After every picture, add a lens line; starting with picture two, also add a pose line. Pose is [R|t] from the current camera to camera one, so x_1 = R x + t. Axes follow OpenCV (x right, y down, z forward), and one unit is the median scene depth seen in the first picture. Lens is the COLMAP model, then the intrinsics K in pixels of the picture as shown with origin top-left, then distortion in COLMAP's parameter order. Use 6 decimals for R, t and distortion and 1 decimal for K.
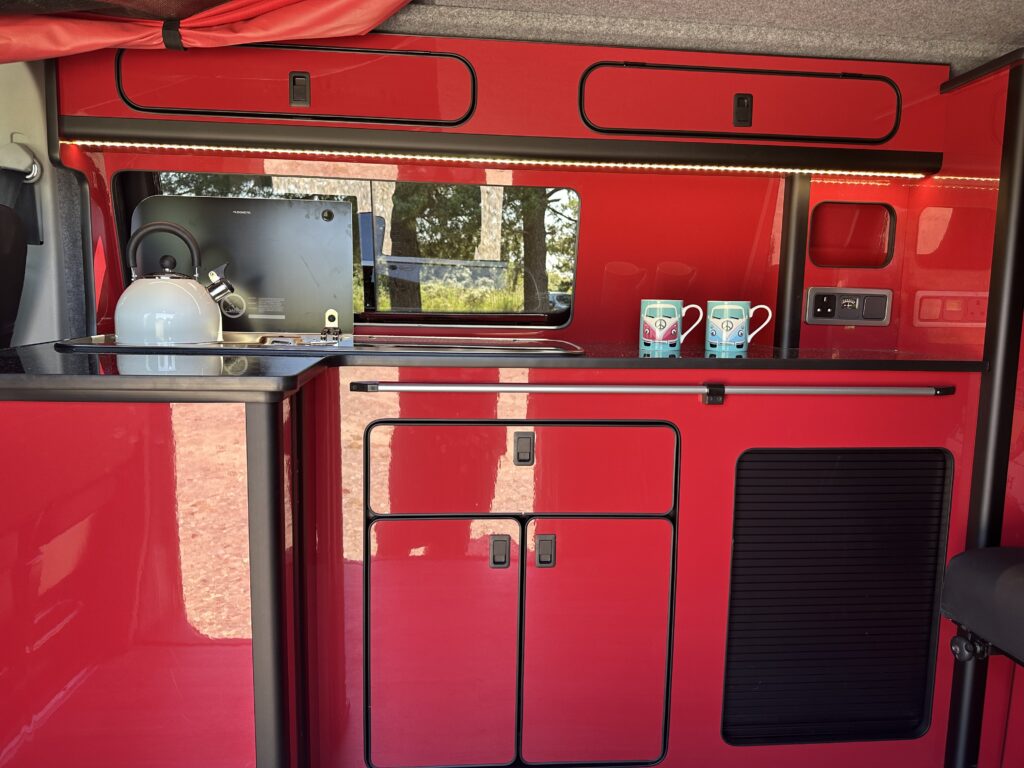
lens RADIAL K [[725.9, 0, 508.1], [0, 725.9, 393.1], [0, 0, 1]] dist [0.048020, -0.064826]
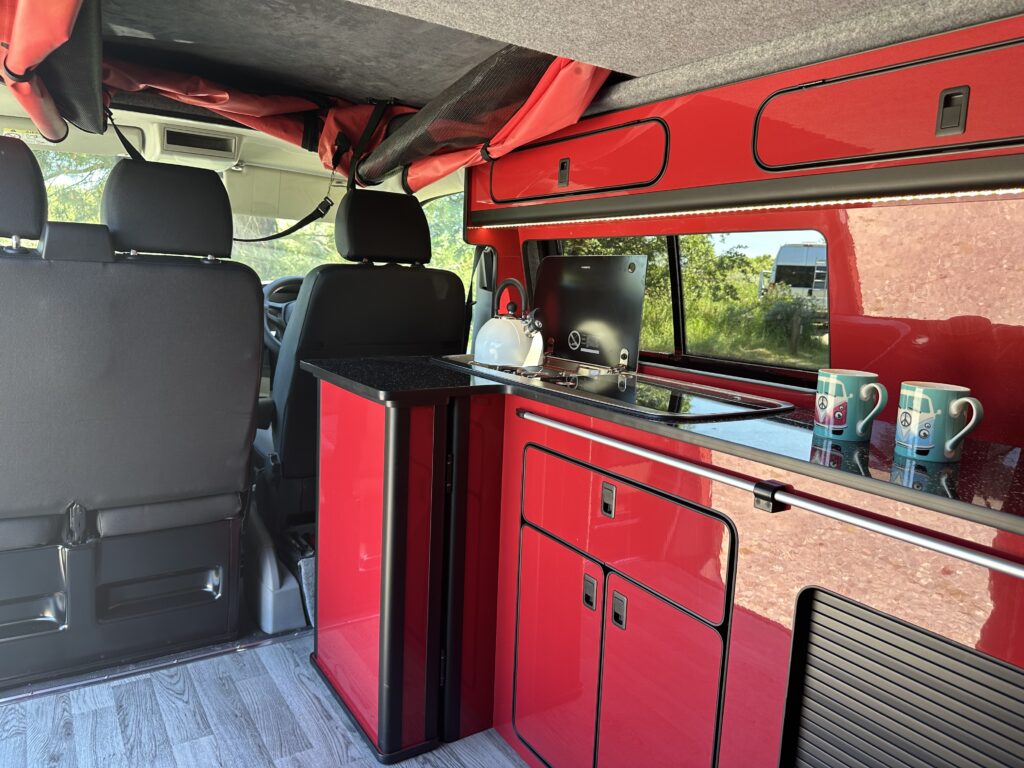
lens RADIAL K [[725.9, 0, 508.1], [0, 725.9, 393.1], [0, 0, 1]] dist [0.048020, -0.064826]
pose [[0.471970, 0.136108, -0.871045, 0.722992], [-0.152527, 0.985718, 0.071380, -0.108125], [0.868320, 0.099169, 0.485989, 0.319899]]
